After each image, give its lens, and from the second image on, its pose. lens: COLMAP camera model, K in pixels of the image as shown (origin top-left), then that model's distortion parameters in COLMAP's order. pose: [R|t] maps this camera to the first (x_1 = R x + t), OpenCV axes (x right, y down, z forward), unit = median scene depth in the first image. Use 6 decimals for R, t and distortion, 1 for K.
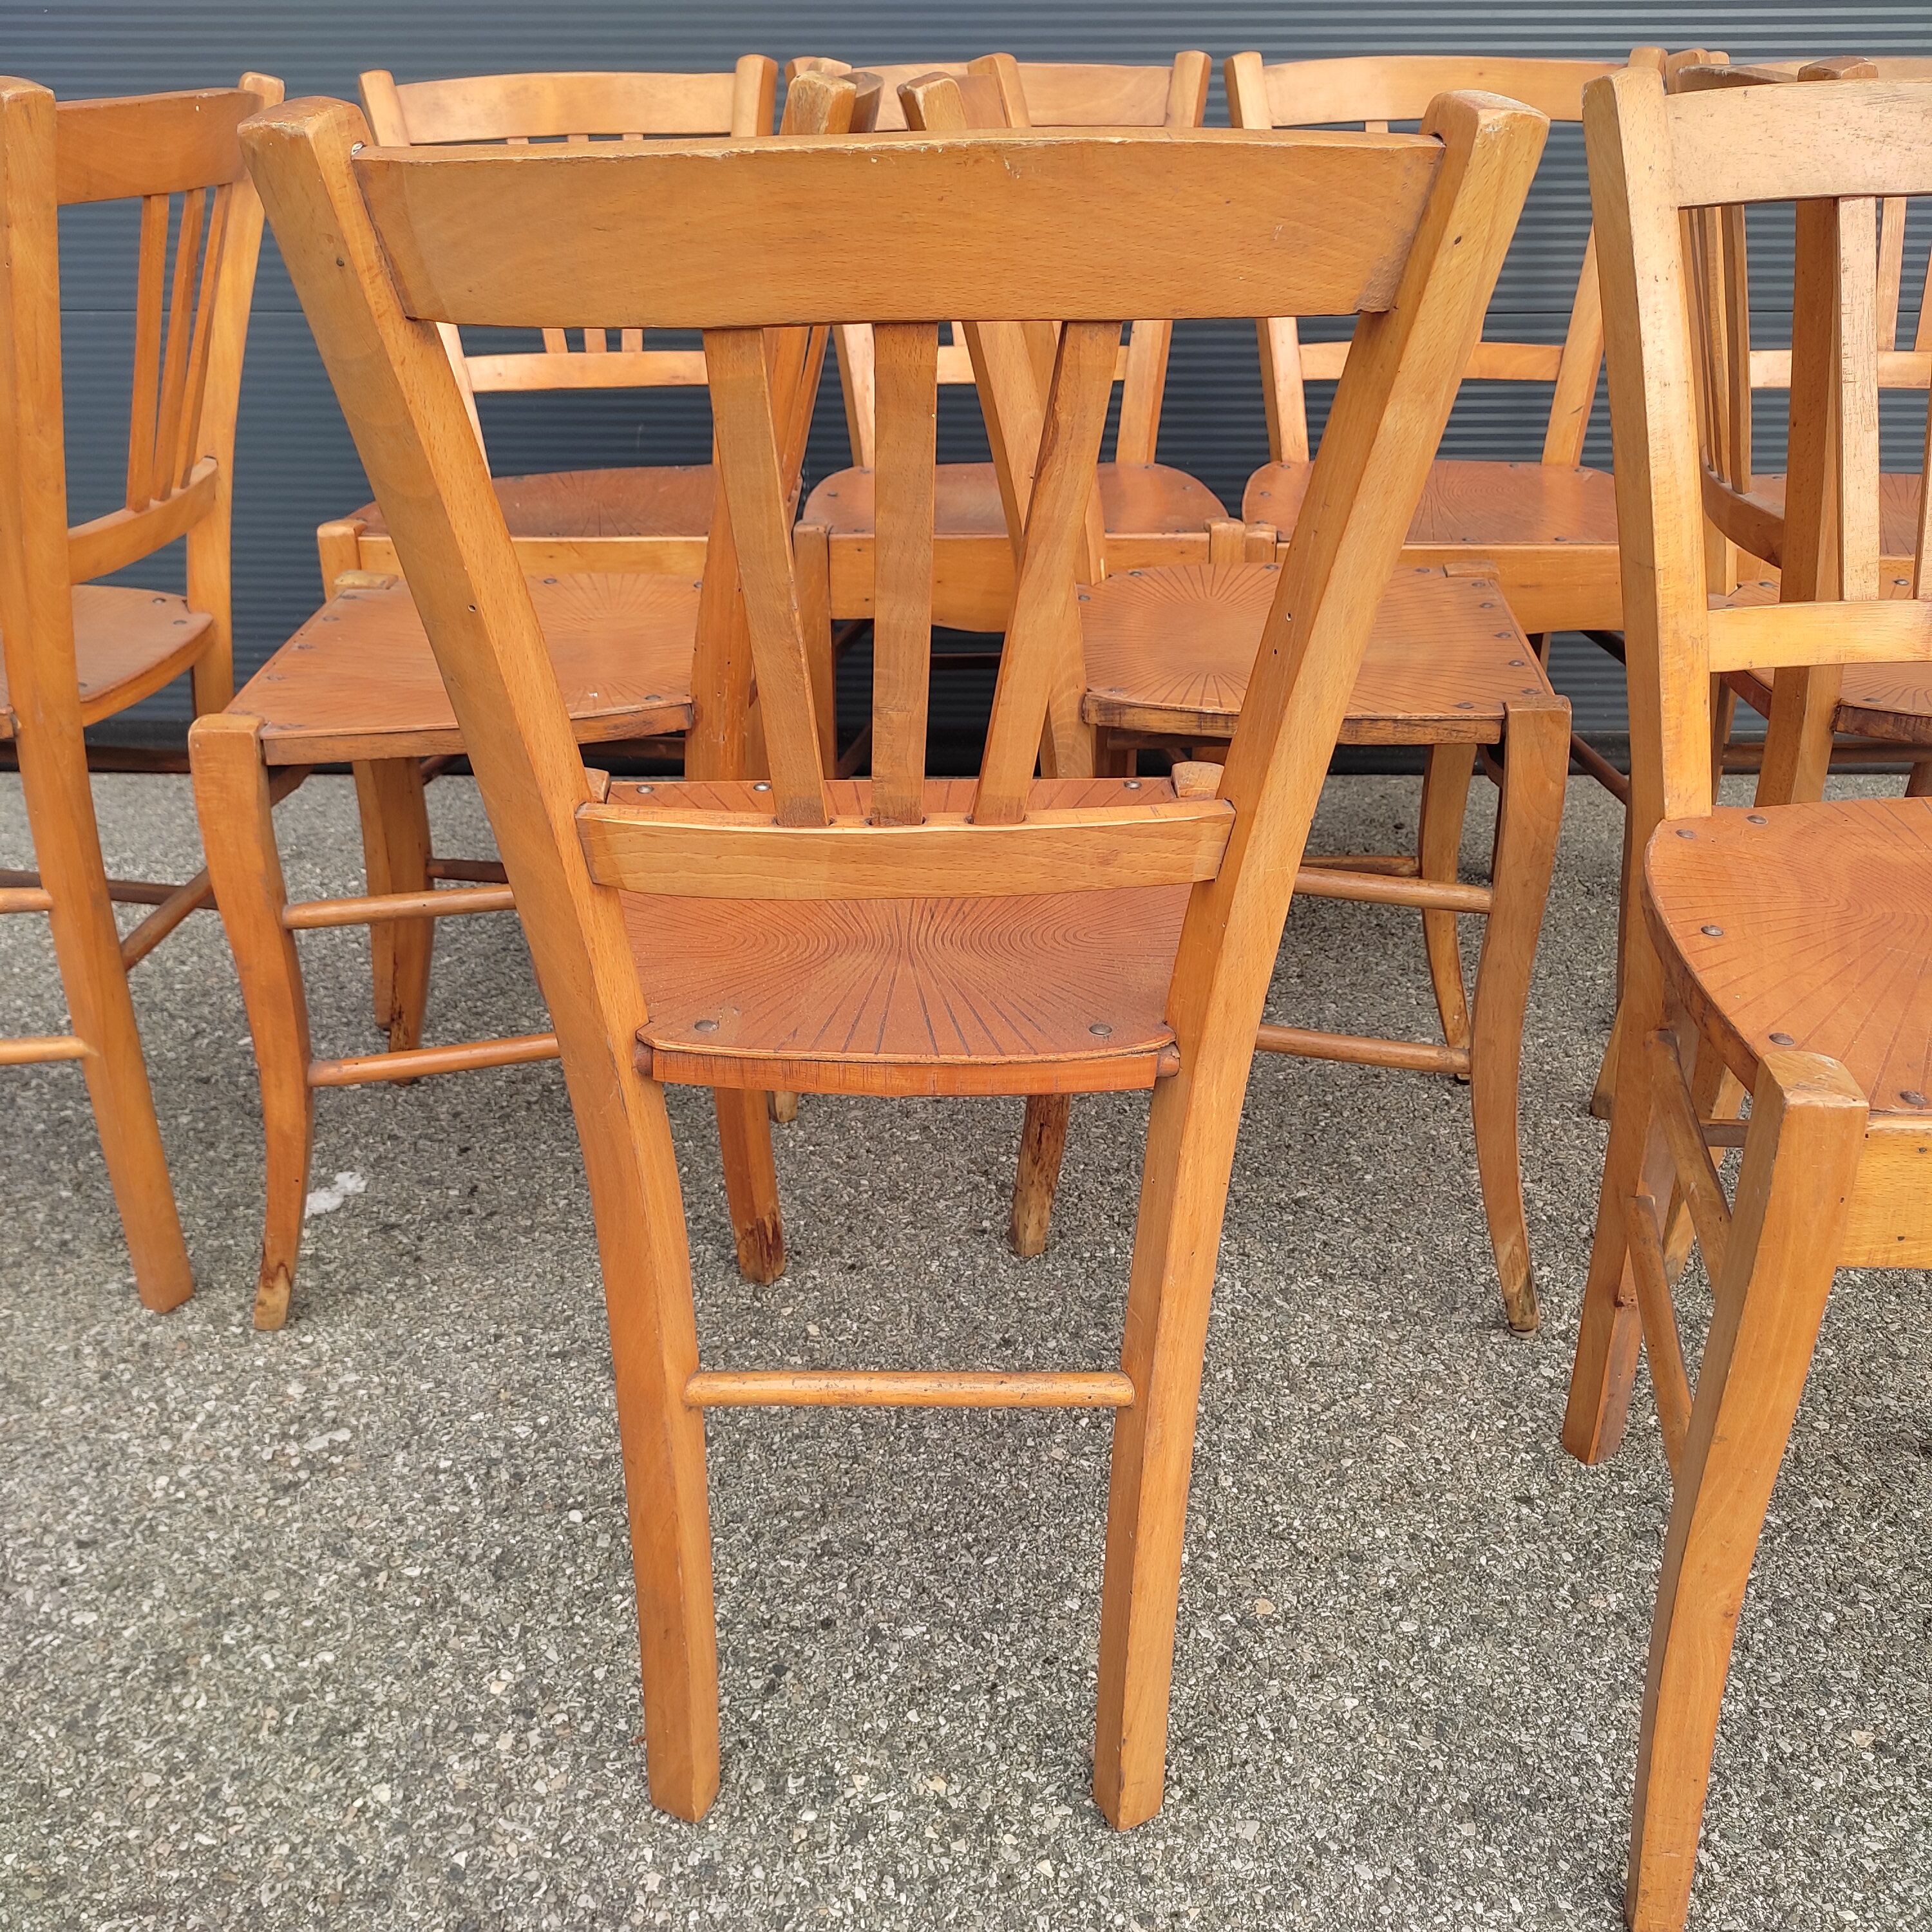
lens RADIAL K [[1864.4, 0, 972.9], [0, 1864.4, 977.1], [0, 0, 1]] dist [0.026174, 0.000000]
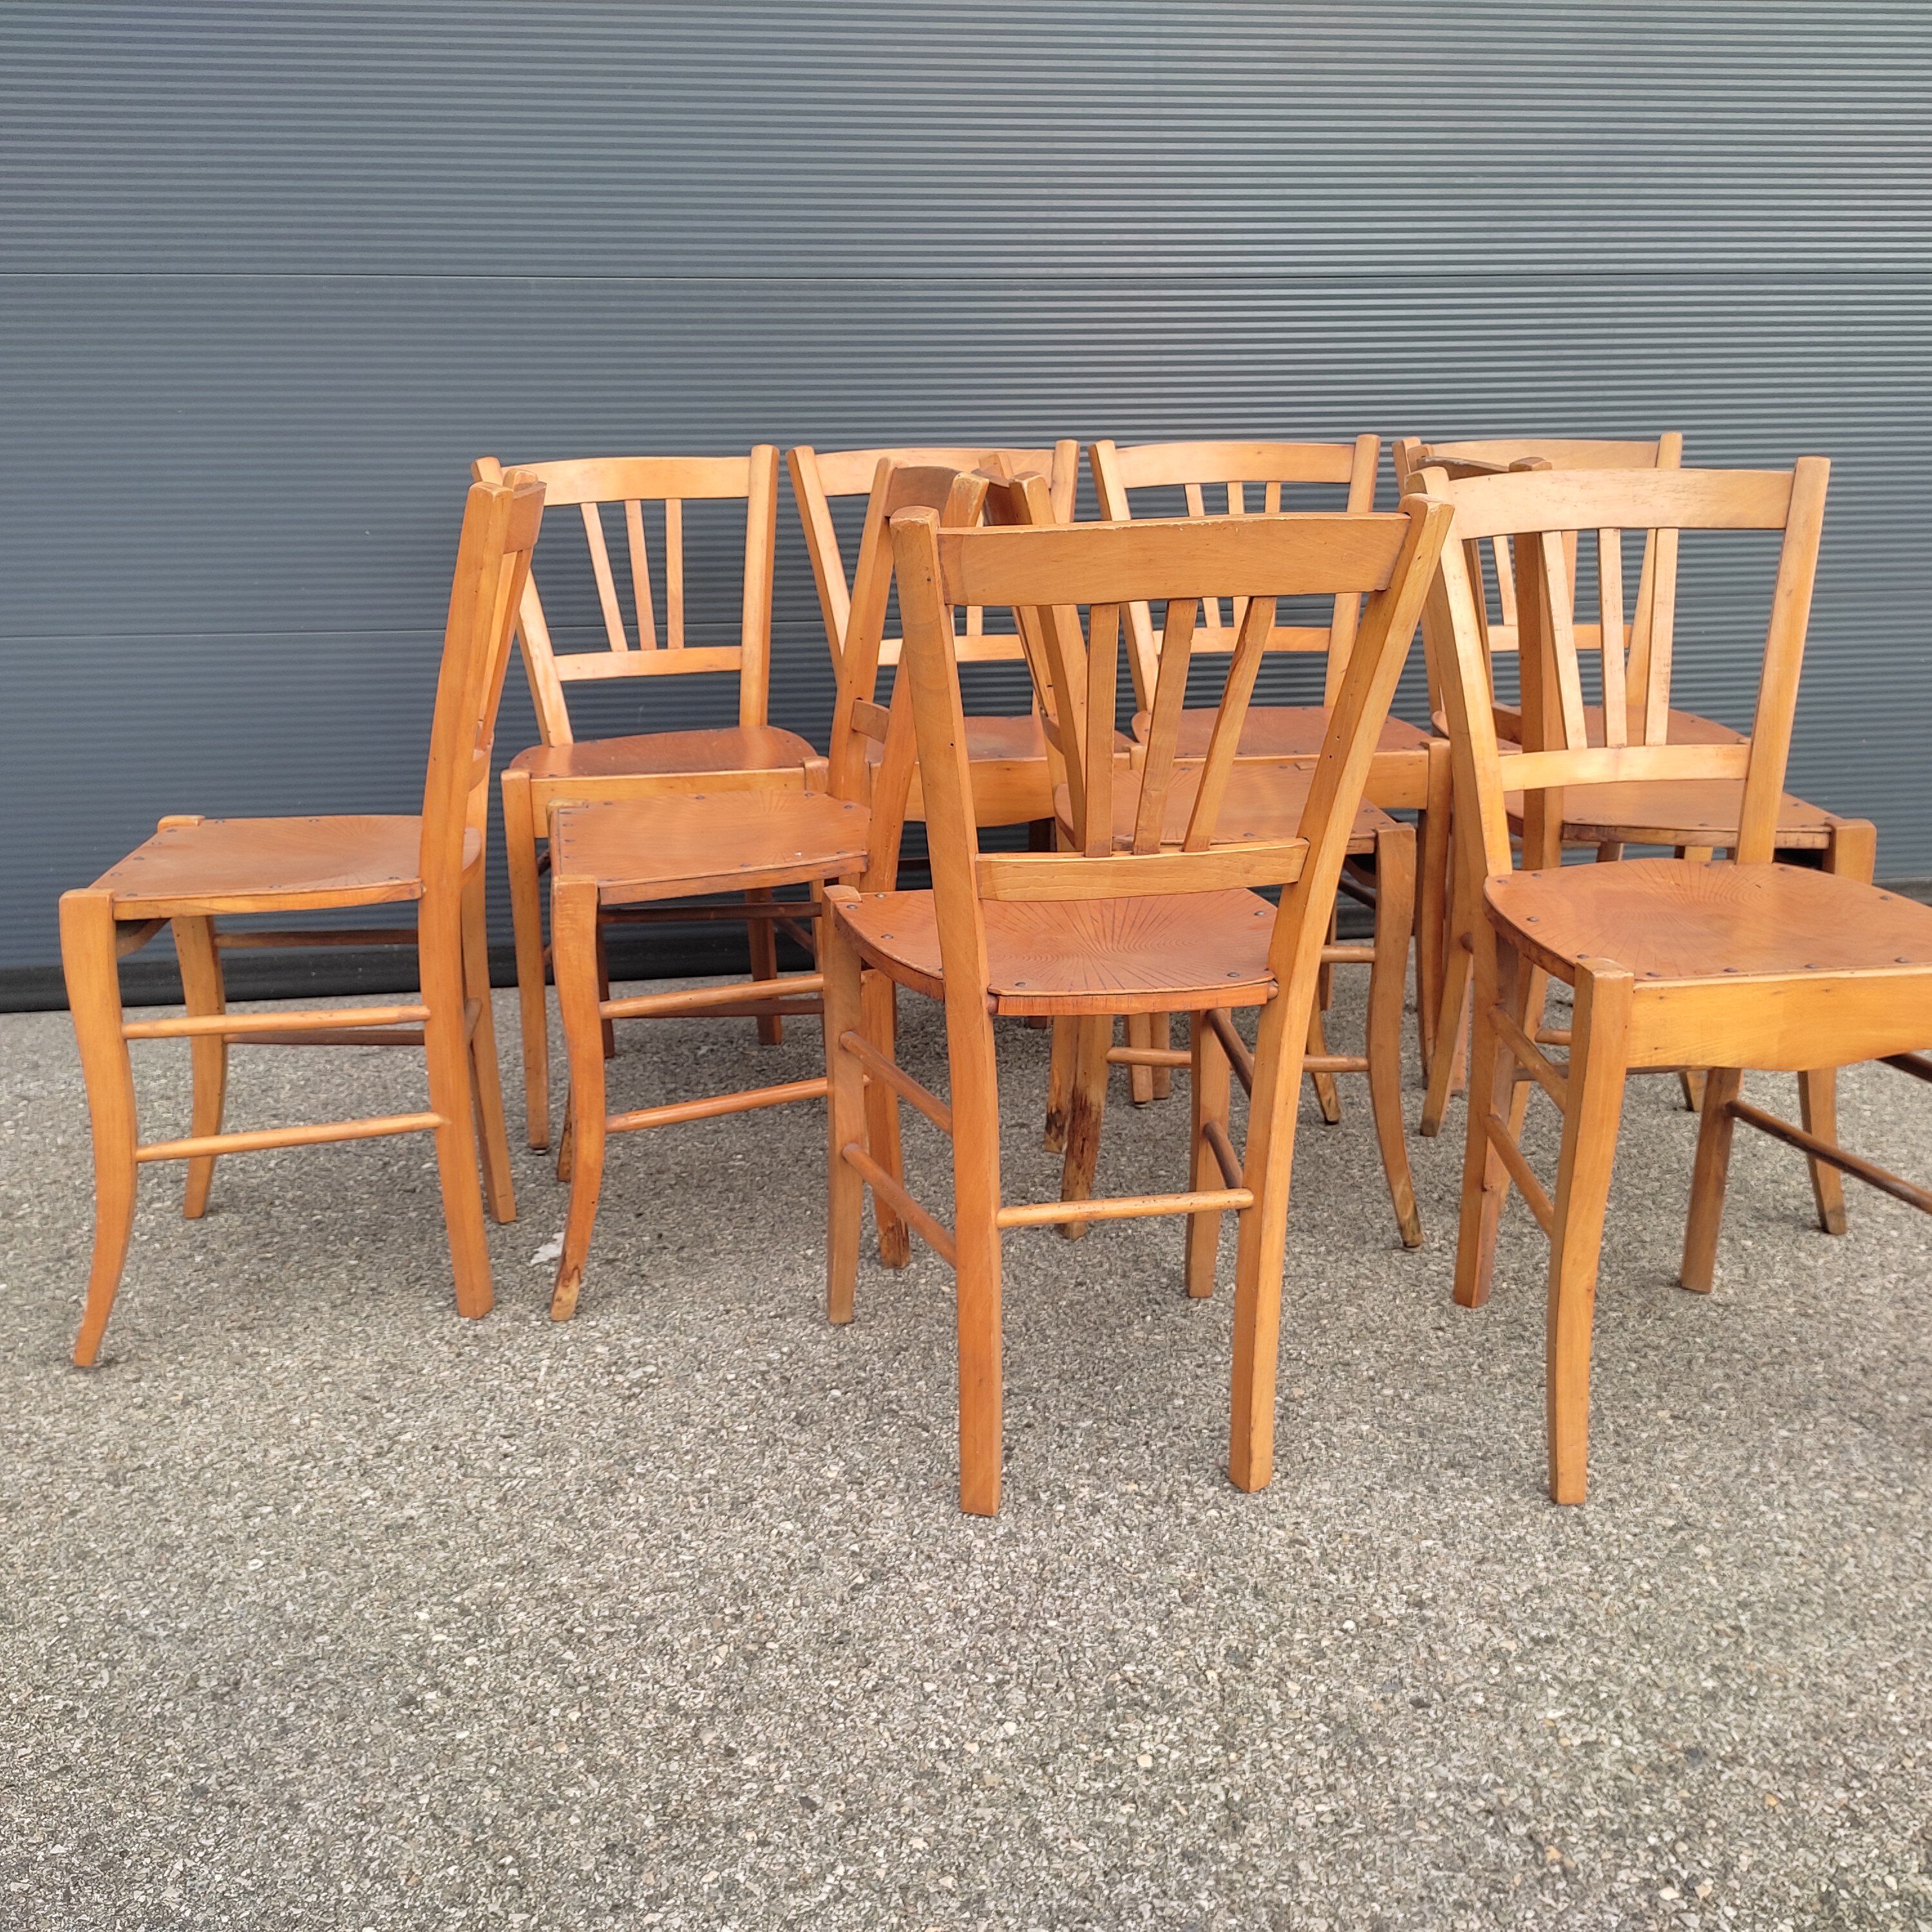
lens RADIAL K [[1864.4, 0, 956.1], [0, 1864.4, 1018.3], [0, 0, 1]] dist [0.026174, 0.000000]
pose [[0.985823, -0.059749, 0.156789, -0.343333], [0.080605, 0.988202, -0.130228, 0.201496], [-0.147158, 0.141019, 0.979009, -0.520743]]
